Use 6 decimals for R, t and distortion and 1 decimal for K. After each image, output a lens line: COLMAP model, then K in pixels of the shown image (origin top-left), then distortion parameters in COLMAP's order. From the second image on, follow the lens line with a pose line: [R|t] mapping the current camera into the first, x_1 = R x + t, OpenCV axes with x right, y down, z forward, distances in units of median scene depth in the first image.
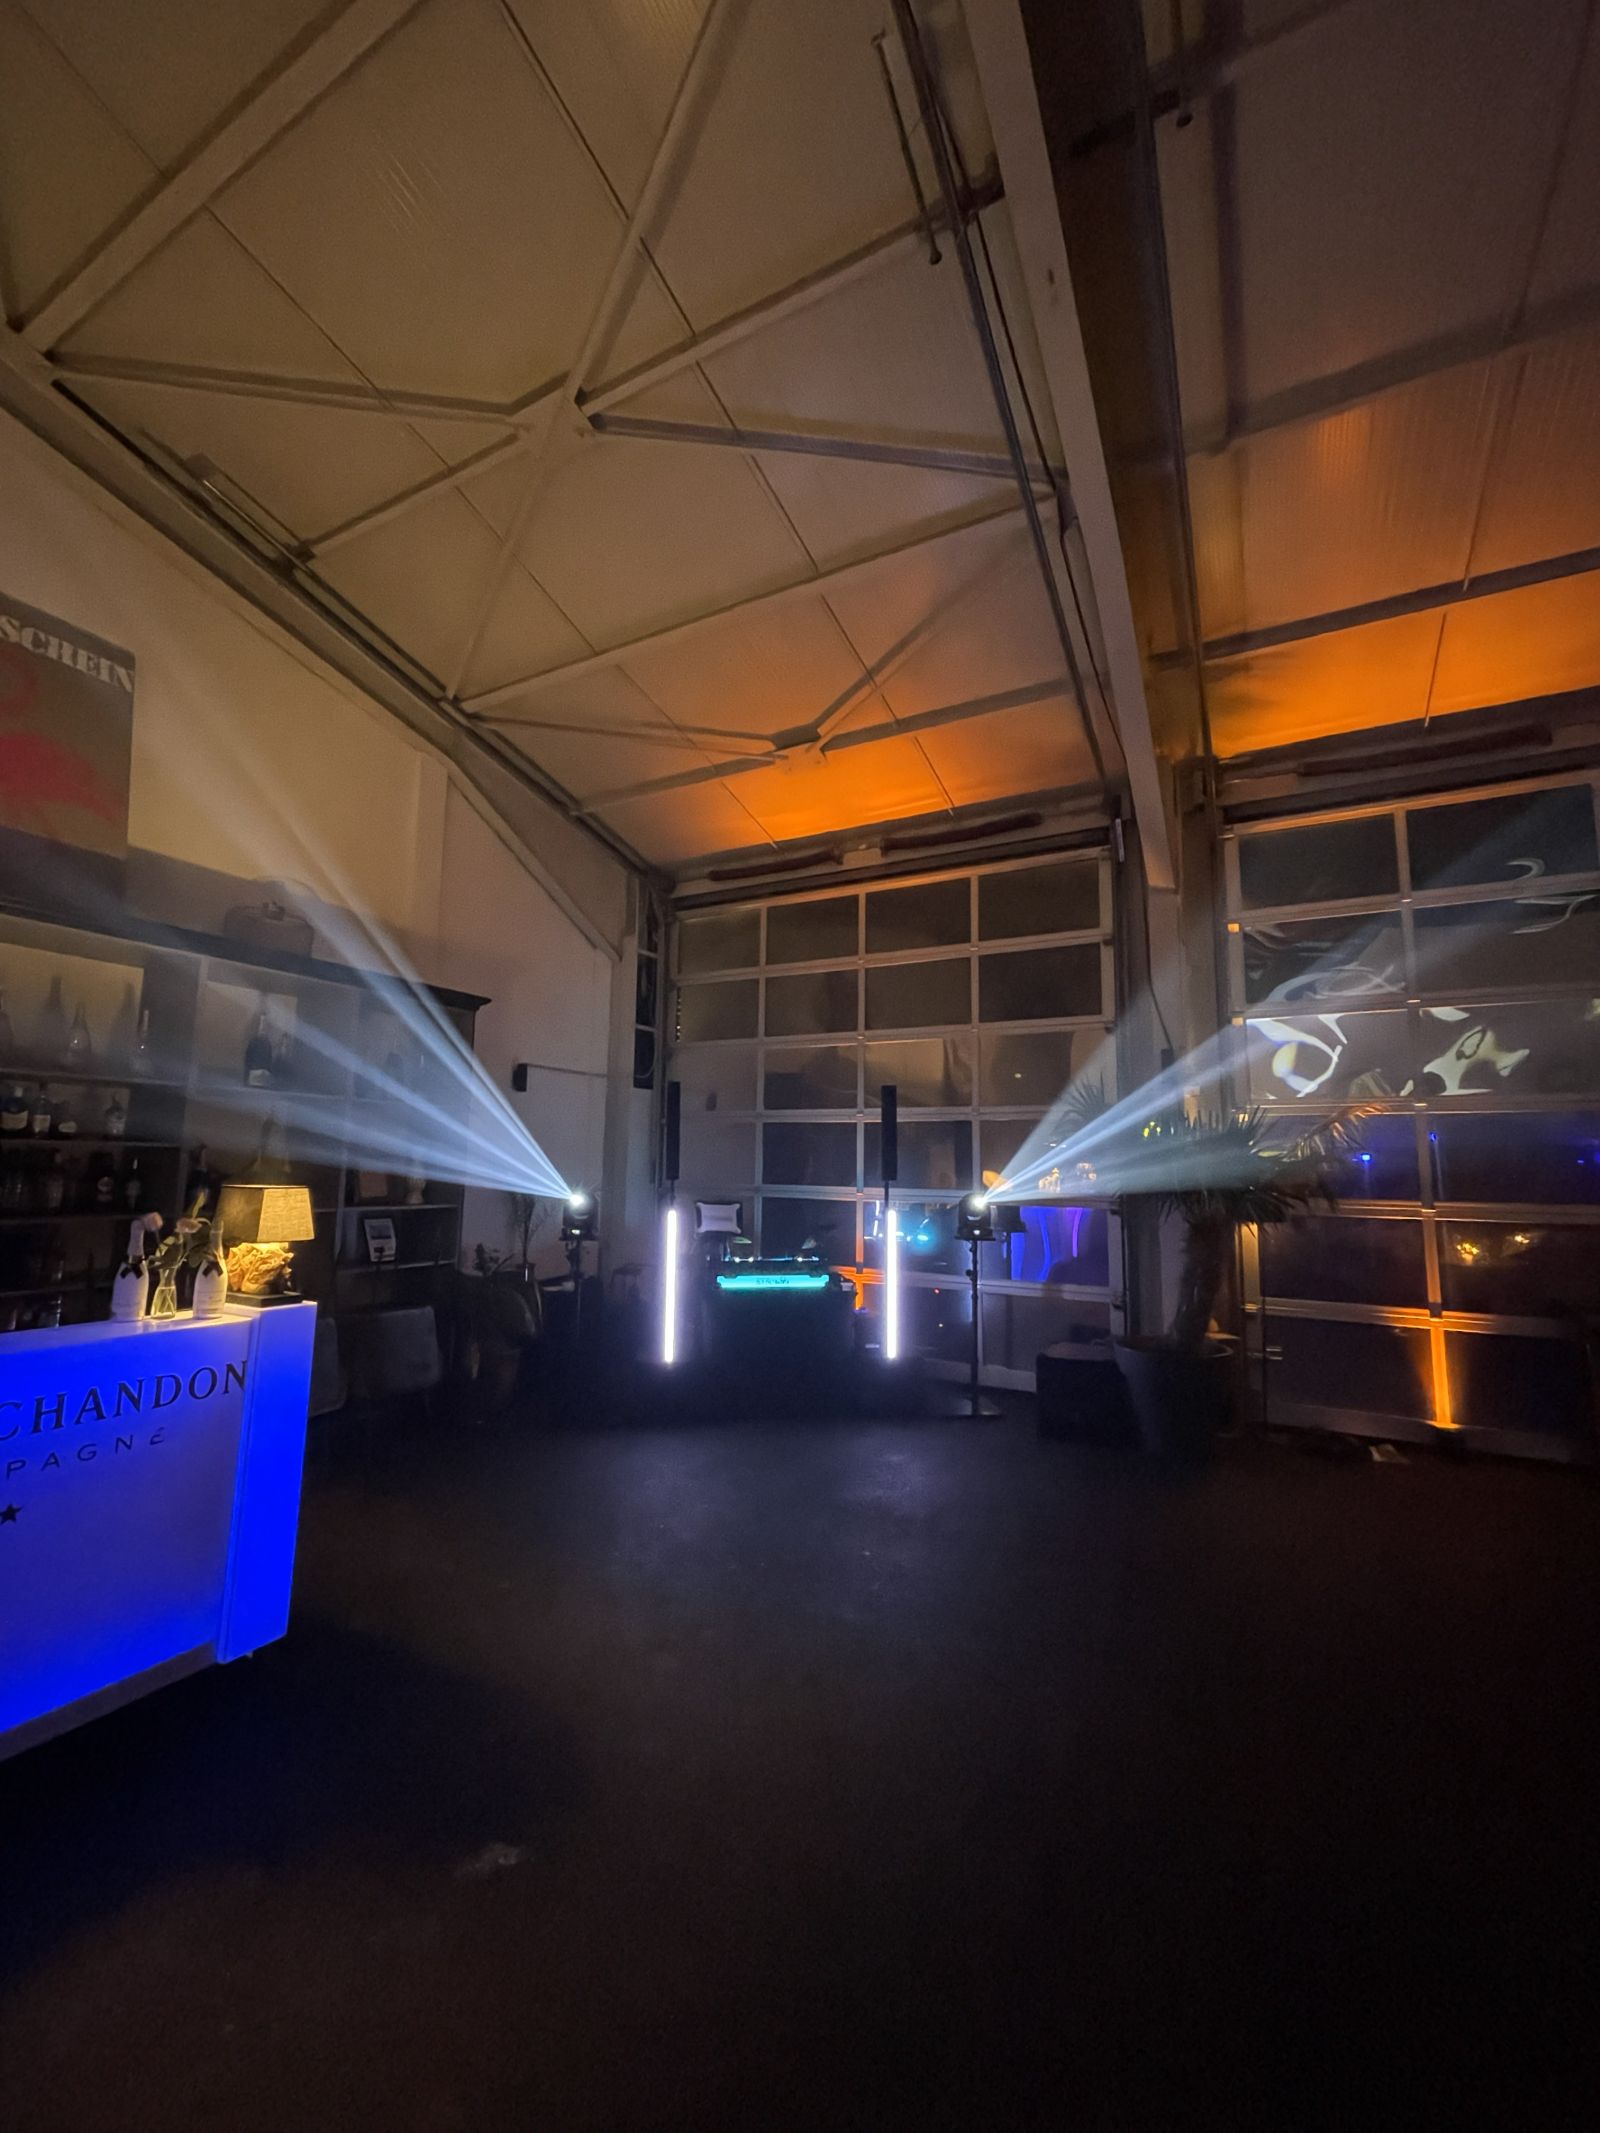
lens RADIAL K [[862.2, 0, 800.0], [0, 862.2, 1066.5], [0, 0, 1]] dist [0.008204, -0.000094]
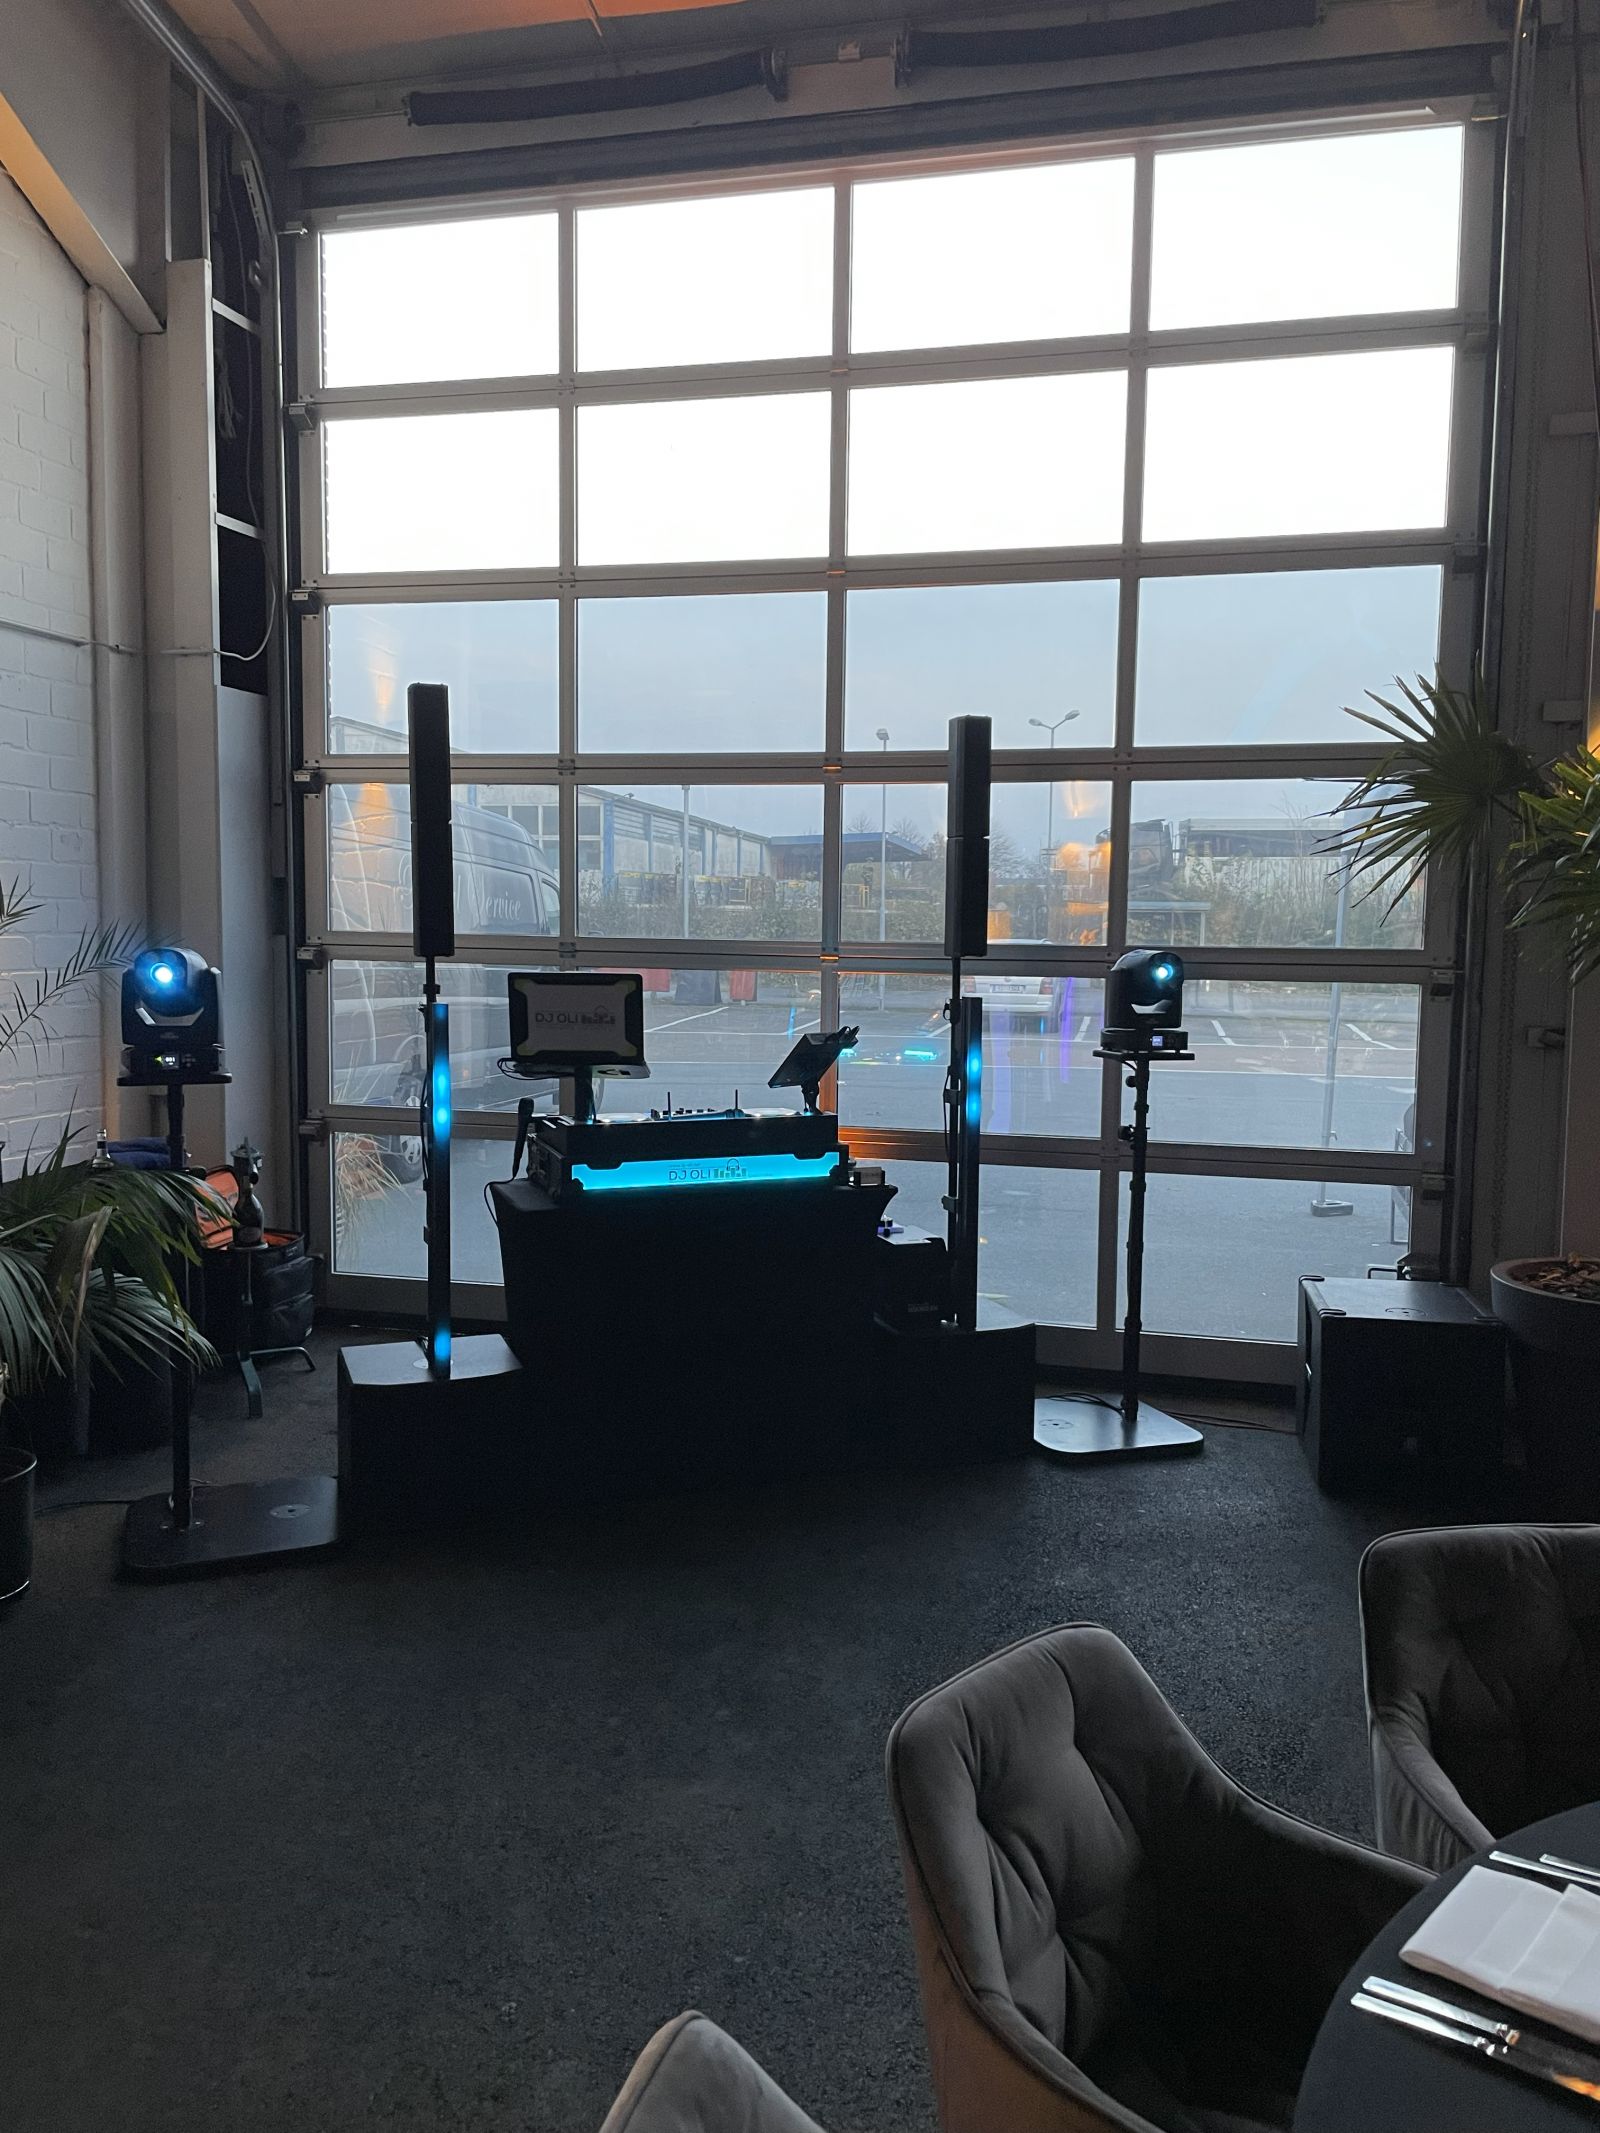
lens RADIAL K [[1733.2, 0, 800.0], [0, 1733.2, 1066.5], [0, 0, 1]] dist [0.025337, -0.008402]
pose [[0.969784, -0.022045, 0.242968, -0.183266], [-0.027042, 0.980059, 0.196858, 0.041959], [-0.242463, -0.197480, 0.949849, 0.233189]]
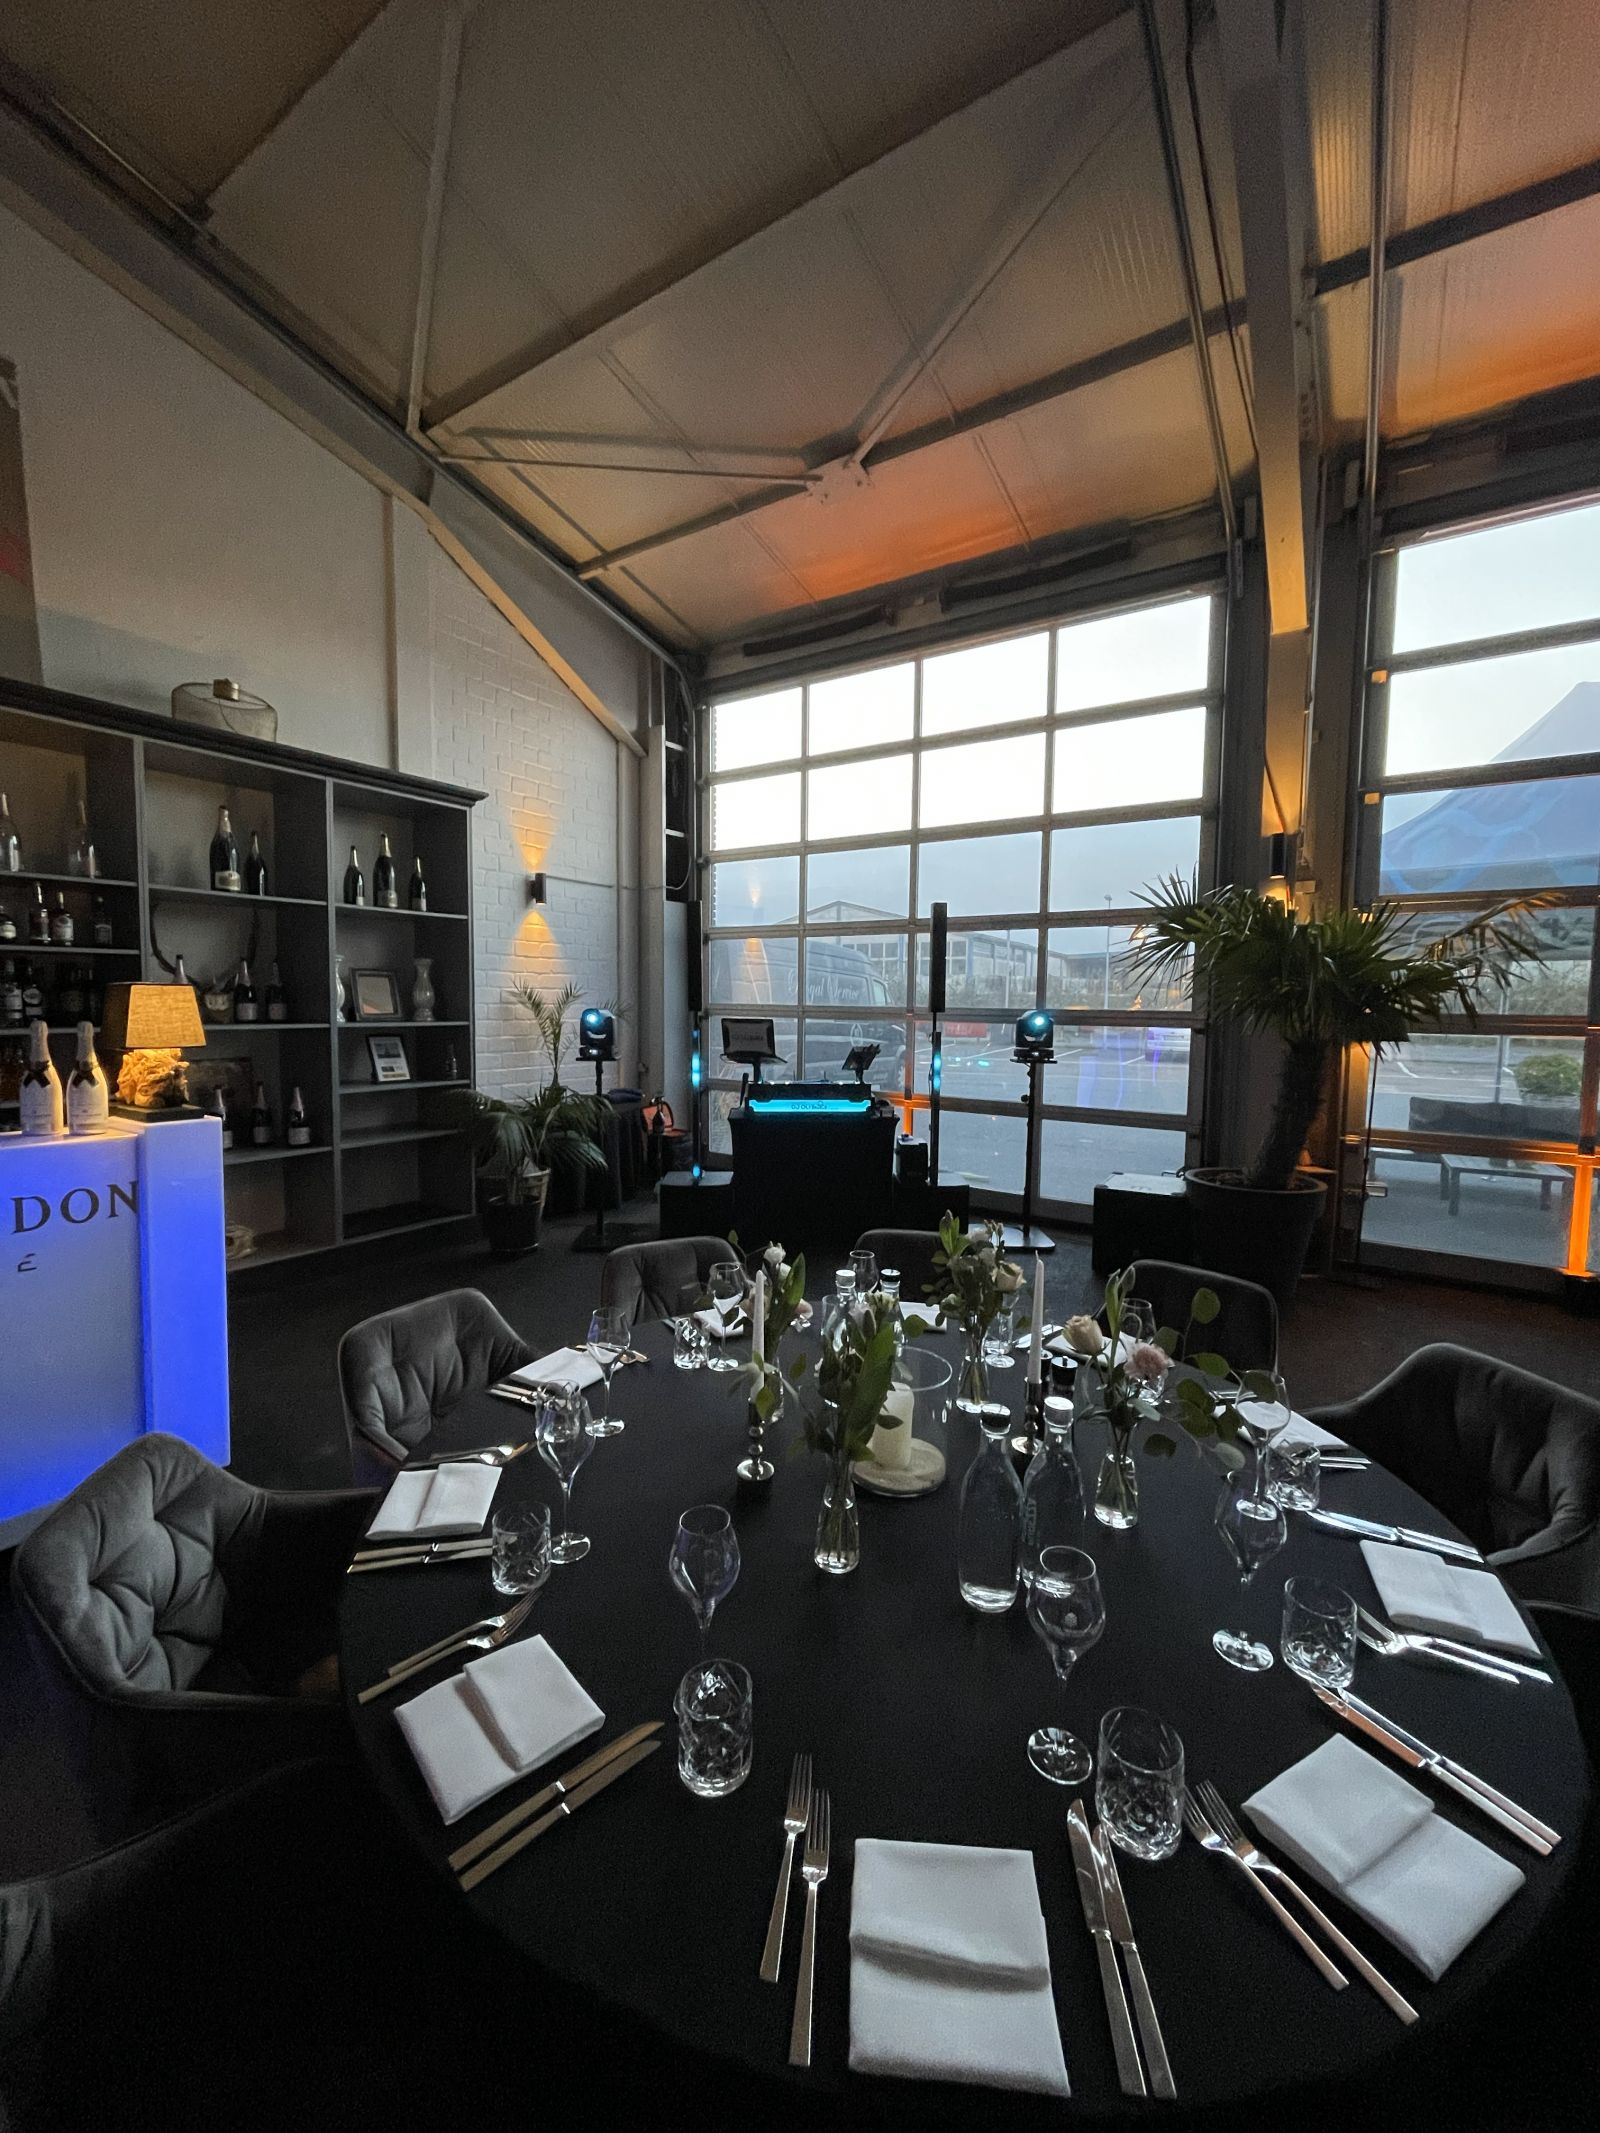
lens RADIAL K [[868.0, 0, 800.0], [0, 868.0, 1066.5], [0, 0, 1]] dist [0.000516, 0.000161]
pose [[0.995738, 0.003632, -0.092154, 0.047266], [0.014097, 0.981489, 0.191002, 0.031936], [0.091142, -0.191487, 0.977254, 0.105882]]
